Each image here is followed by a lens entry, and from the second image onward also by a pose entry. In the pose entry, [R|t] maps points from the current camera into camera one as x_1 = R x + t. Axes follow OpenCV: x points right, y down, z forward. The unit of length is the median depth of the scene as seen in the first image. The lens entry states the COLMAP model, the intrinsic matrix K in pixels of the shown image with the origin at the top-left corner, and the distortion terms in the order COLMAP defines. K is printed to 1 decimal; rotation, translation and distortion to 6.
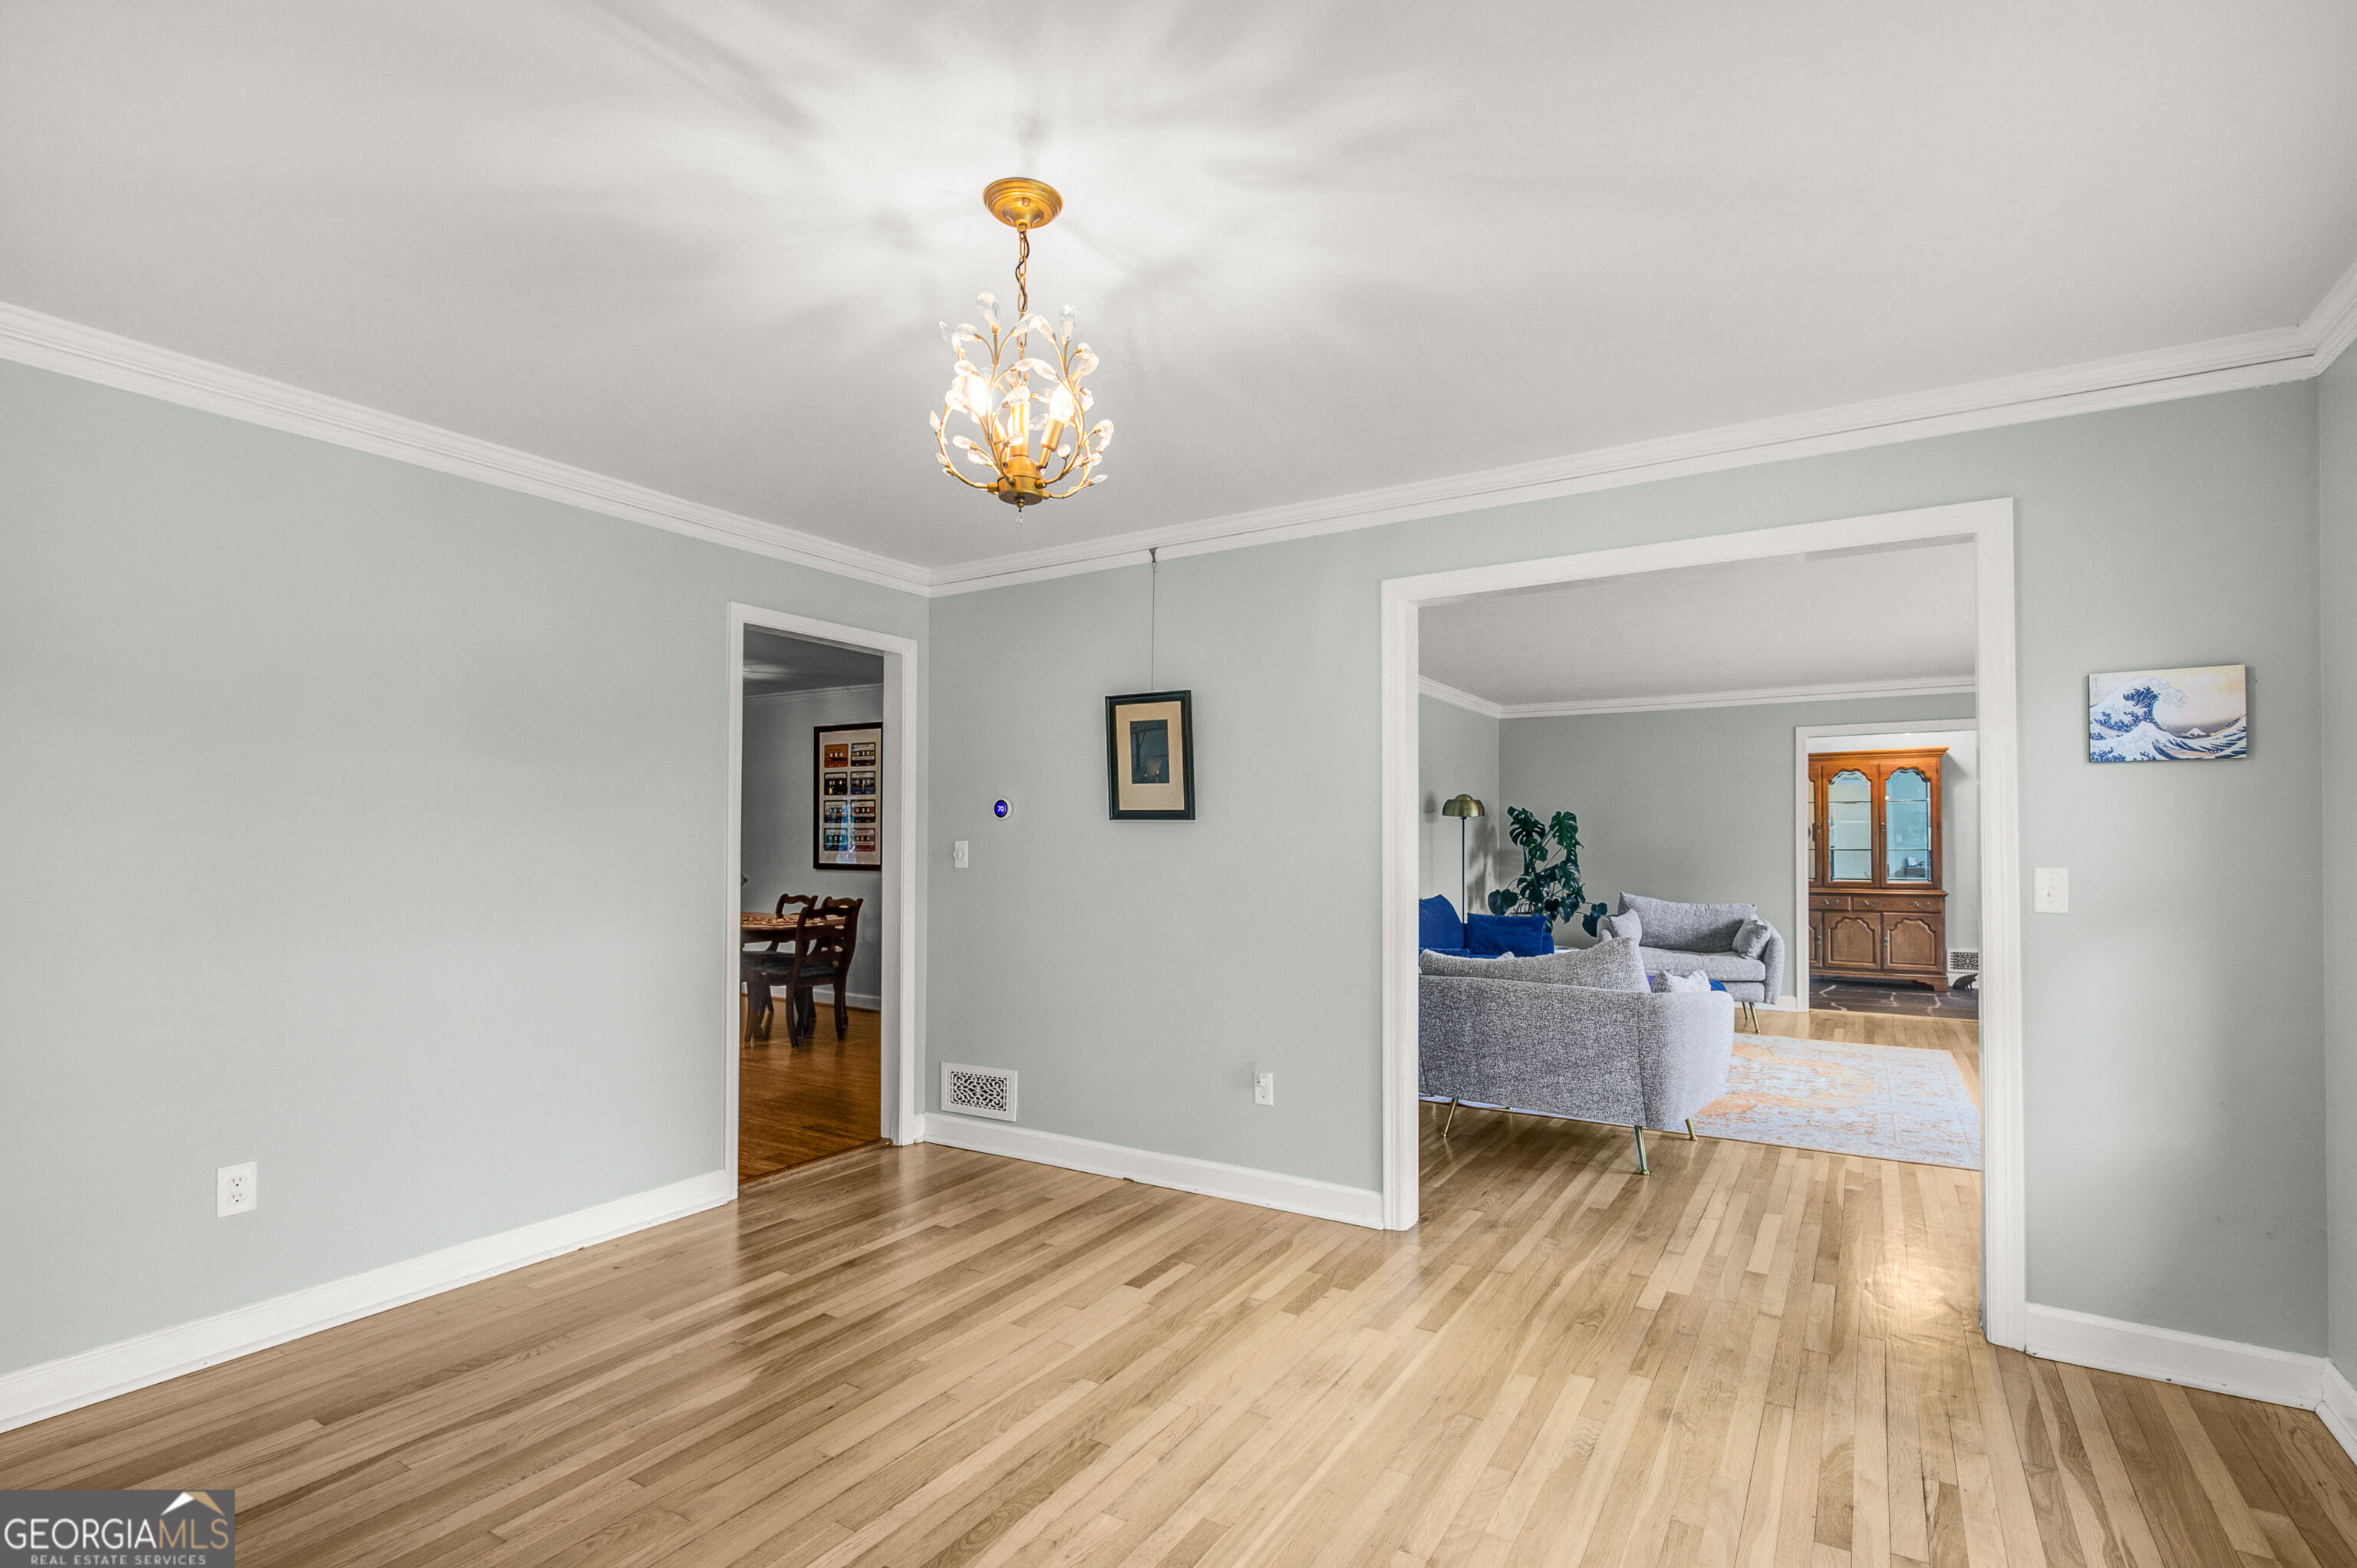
lens RADIAL K [[1145.8, 0, 1161.4], [0, 1145.8, 824.1], [0, 0, 1]] dist [-0.001653, 0.001556]
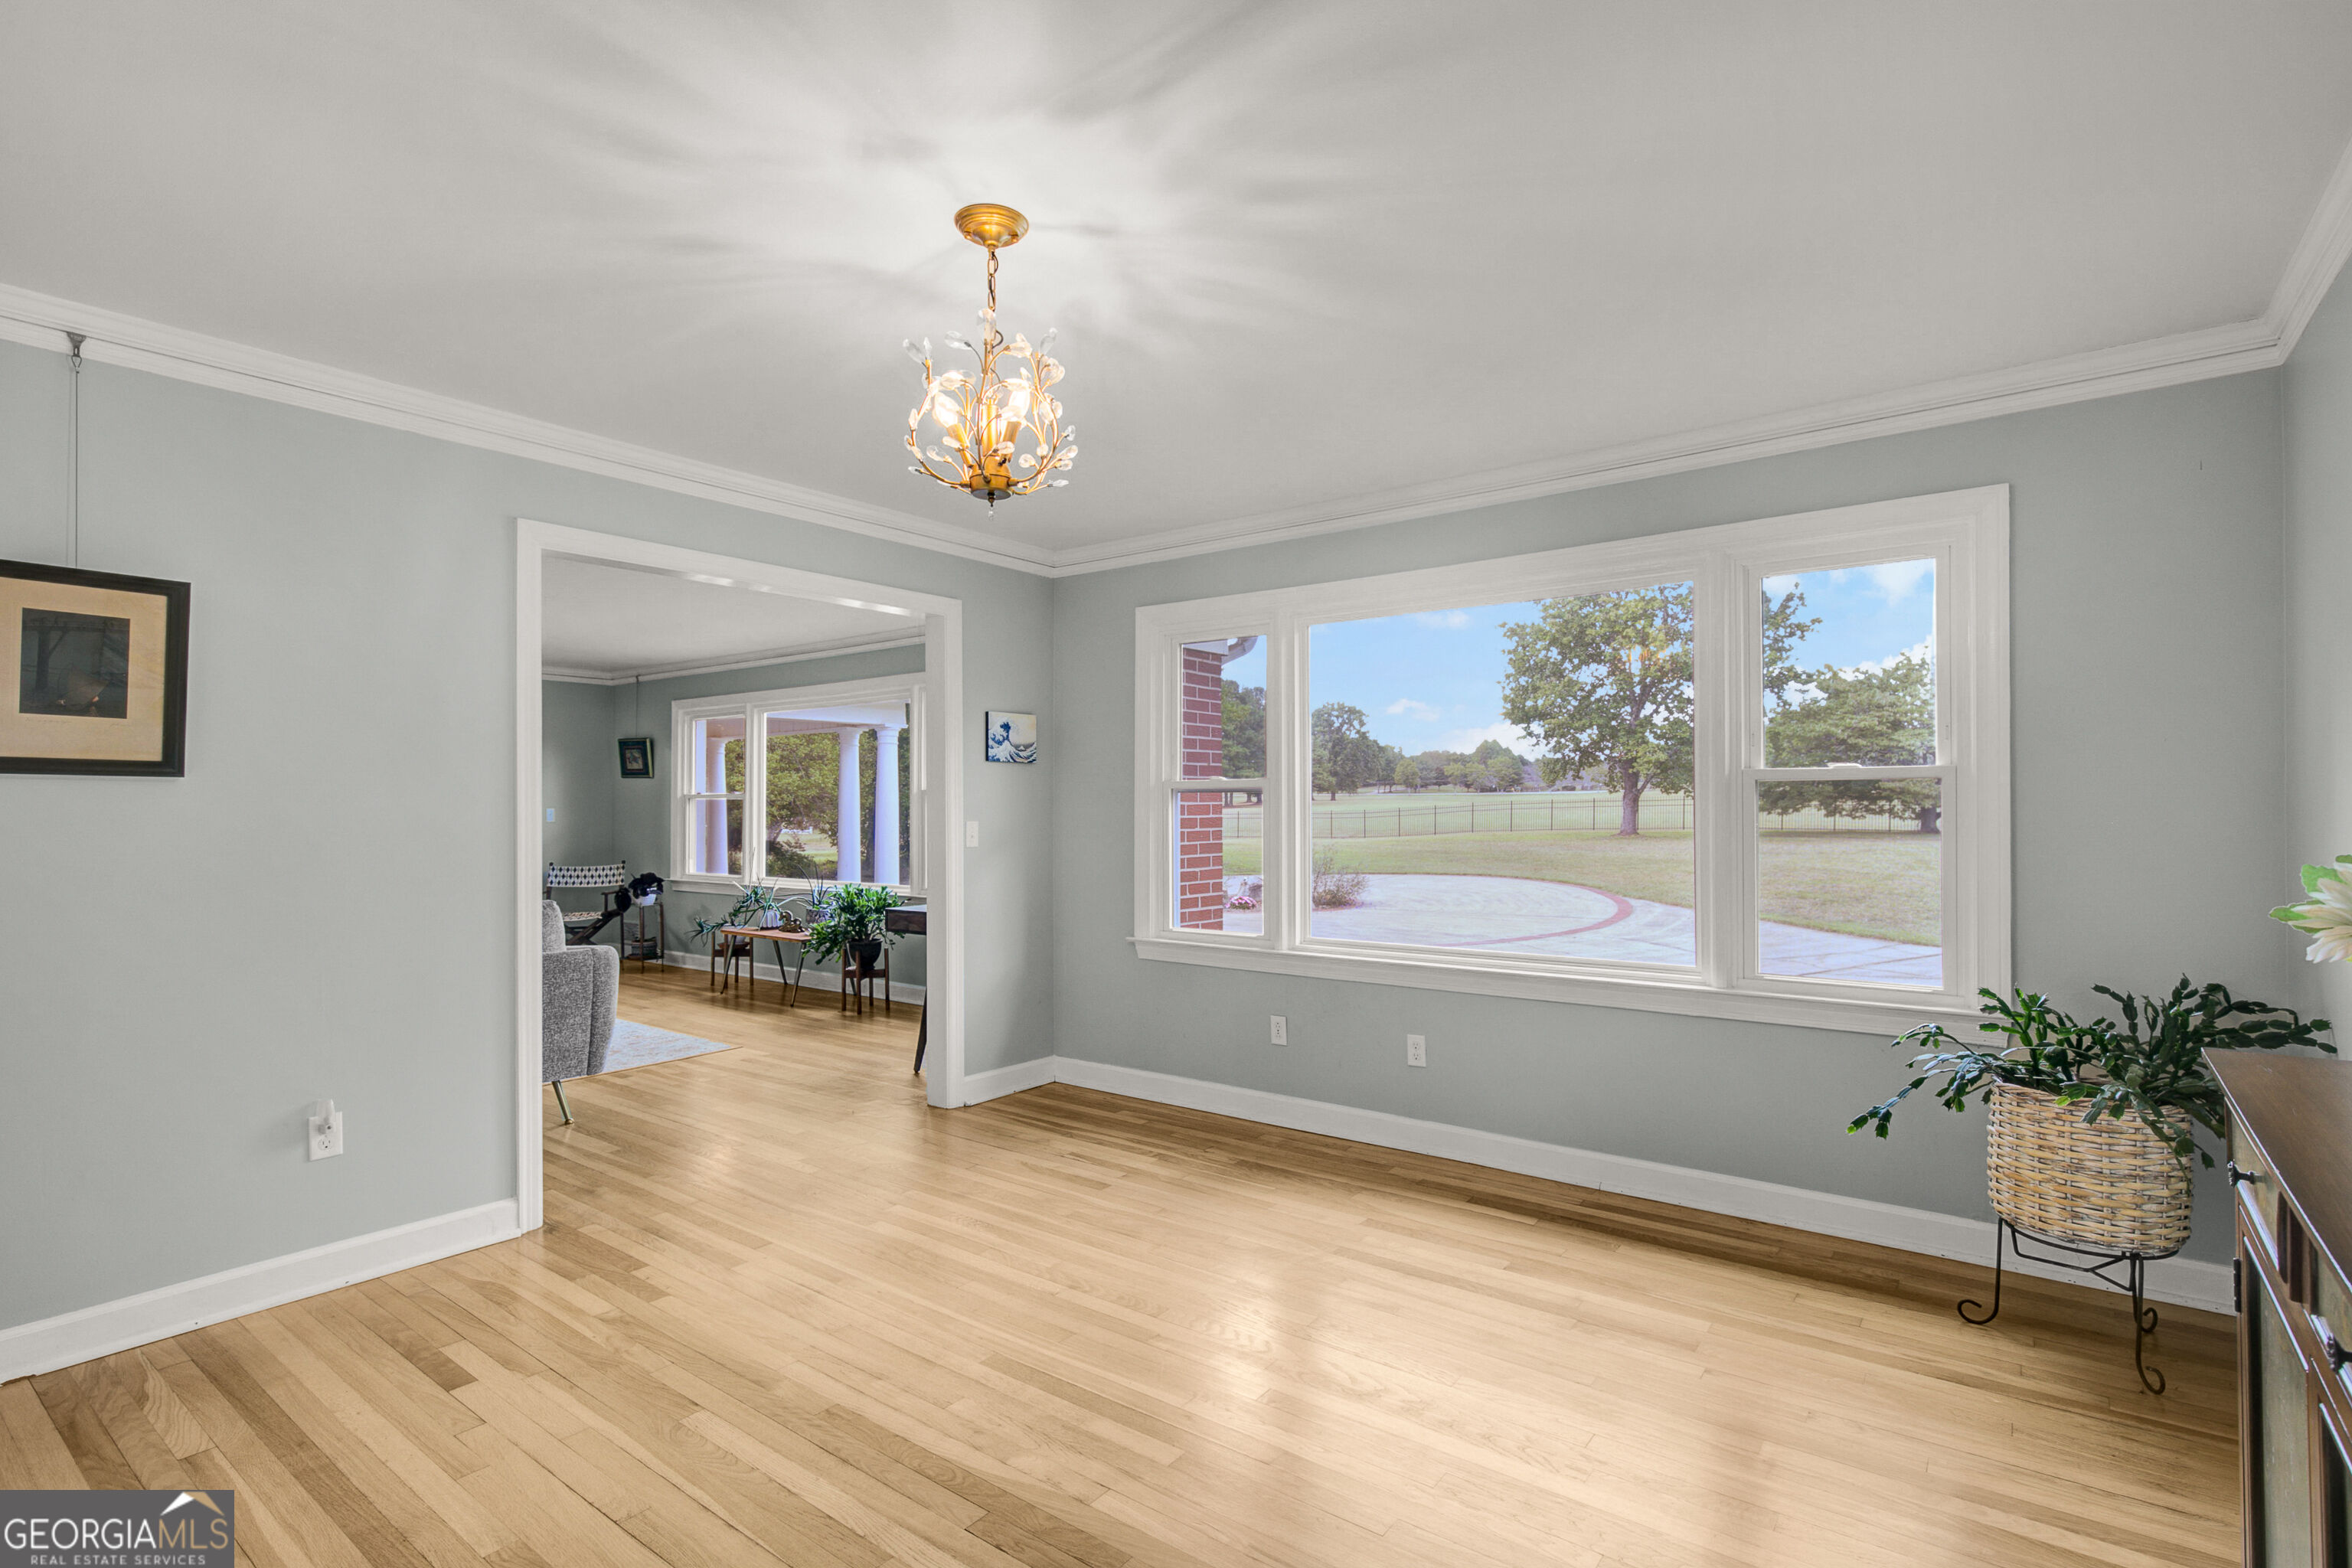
lens RADIAL K [[1088.8, 0, 1252.0], [0, 1088.8, 795.9], [0, 0, 1]] dist [-0.000118, -0.000288]
pose [[0.041287, 0.007820, 0.999117, -0.566937], [-0.010715, 0.999915, -0.007384, 0.005550], [-0.999090, -0.010400, 0.041367, 0.342233]]
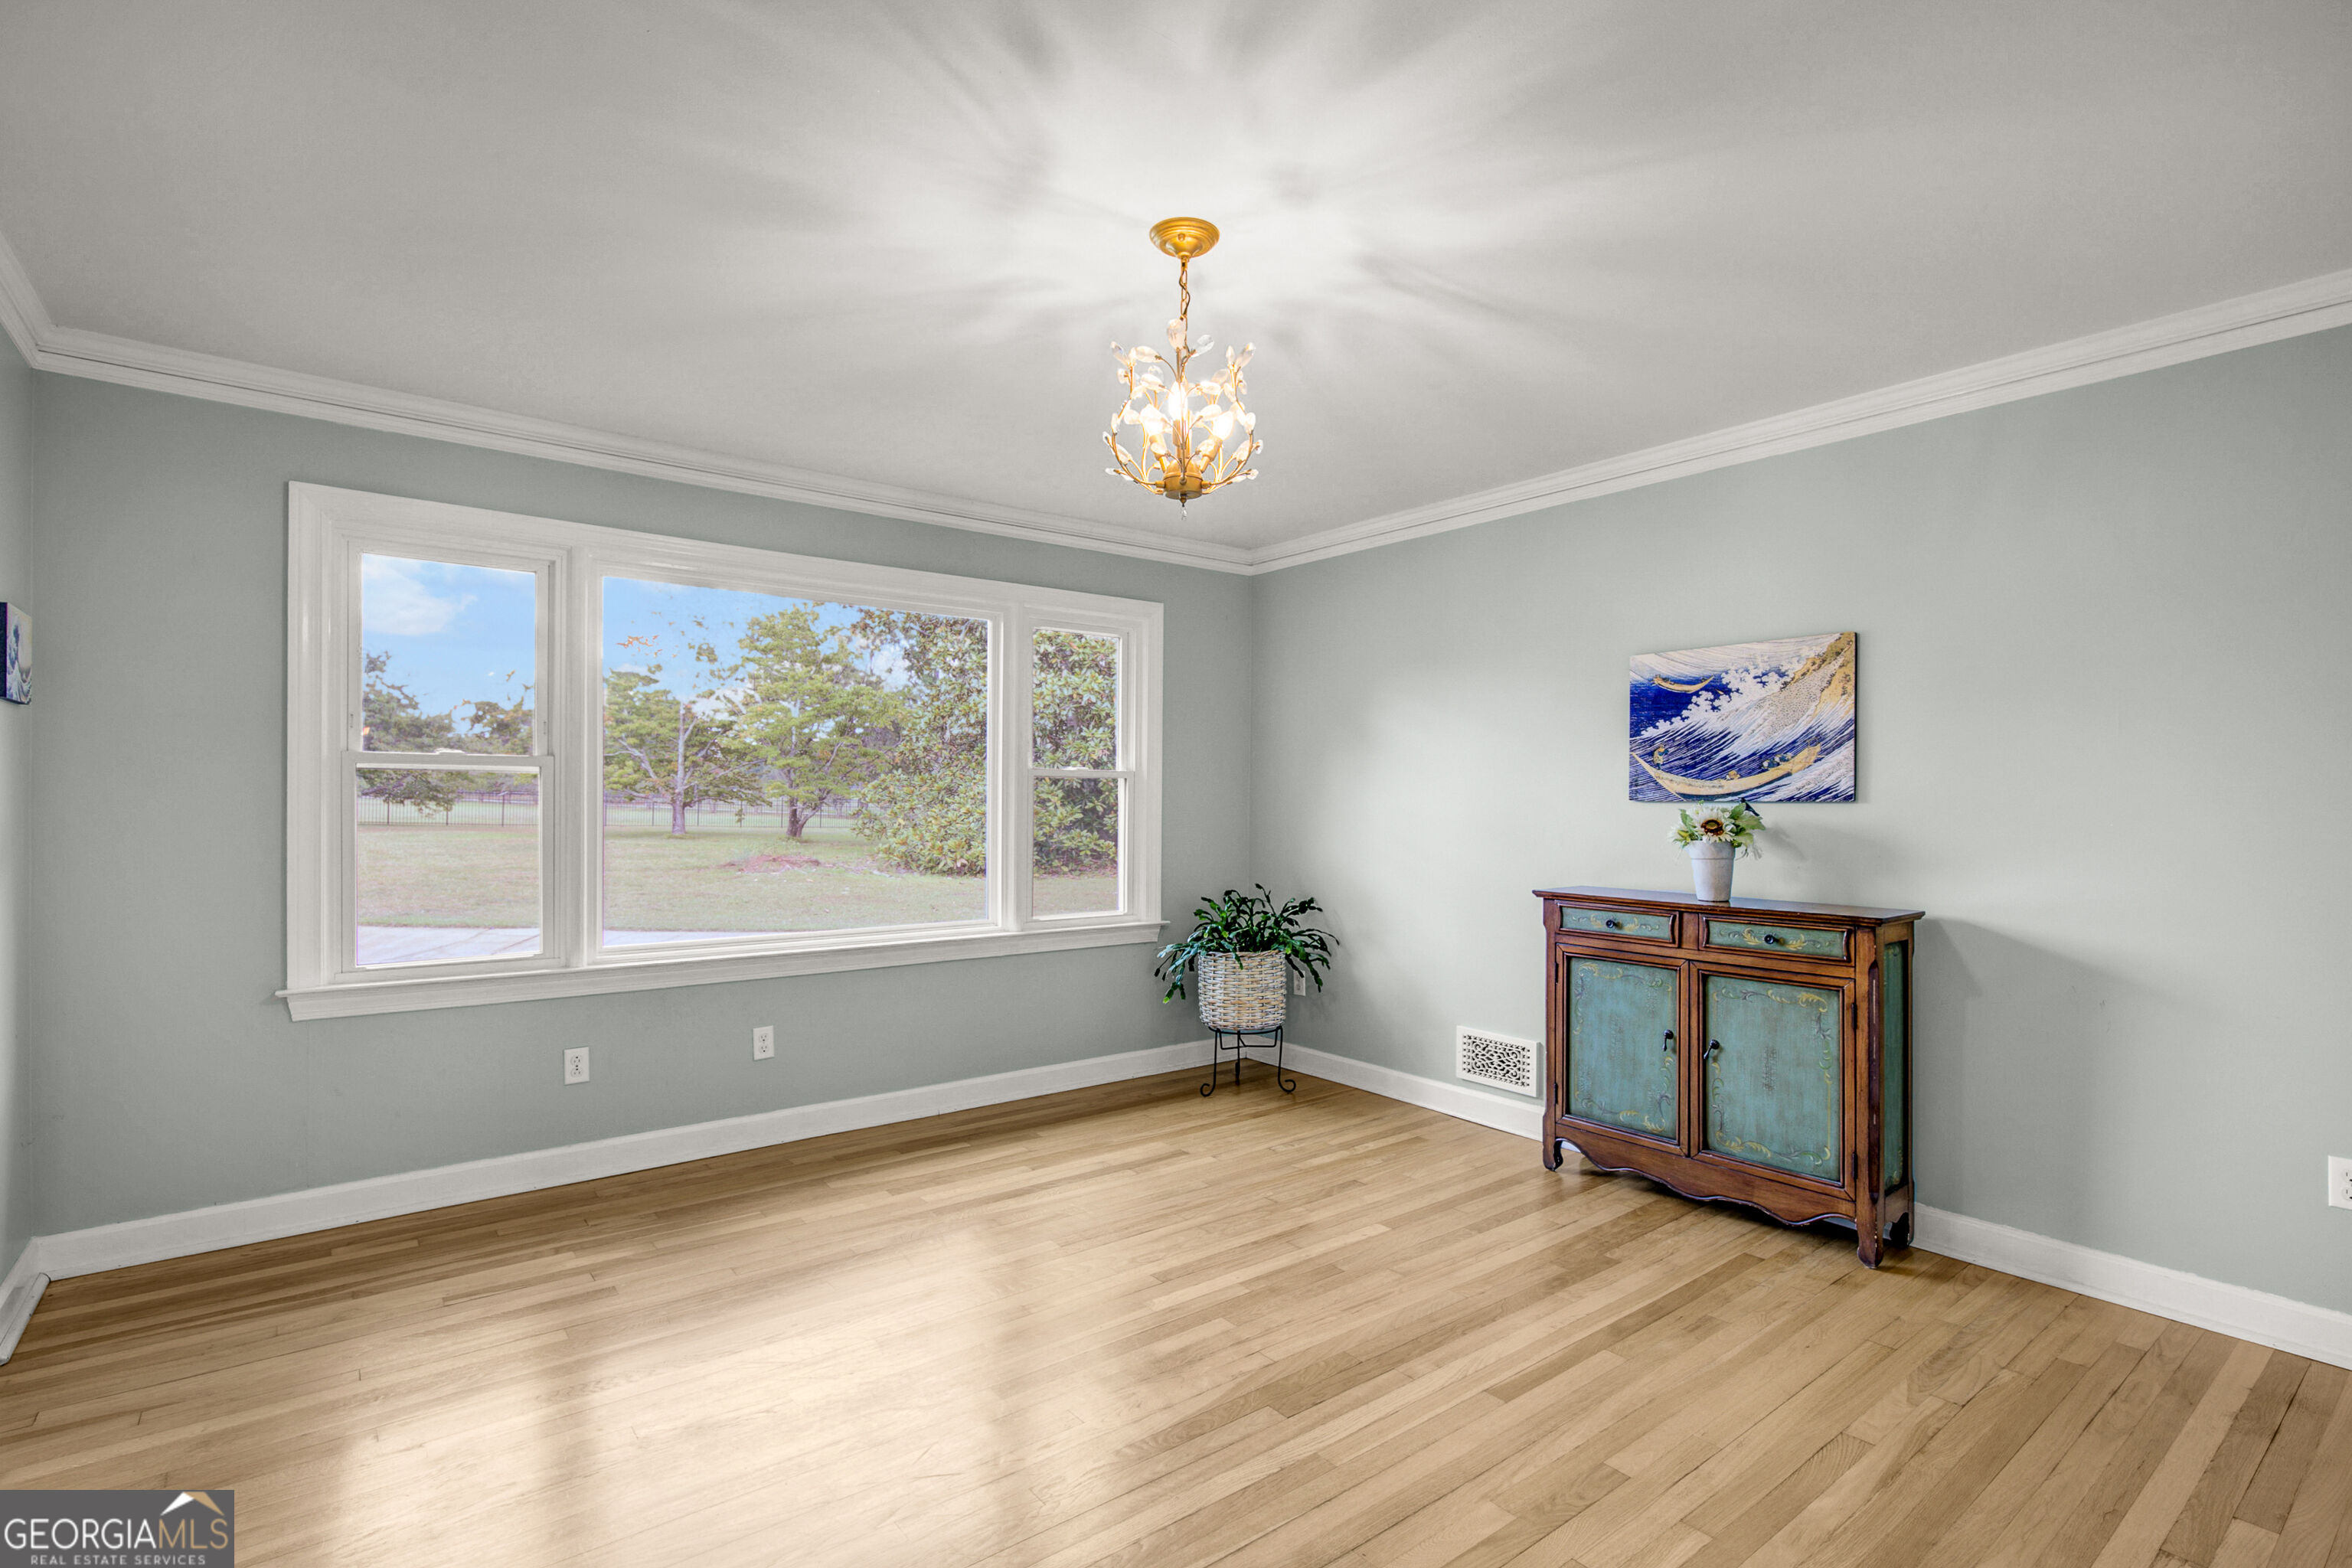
lens RADIAL K [[1102.6, 0, 1119.1], [0, 1102.6, 796.9], [0, 0, 1]] dist [0.000520, 0.000129]
pose [[-0.936984, -0.007285, 0.349297, -0.223082], [-0.012978, 0.999818, -0.013961, 0.019117], [-0.349132, -0.017614, -0.936908, 1.006830]]
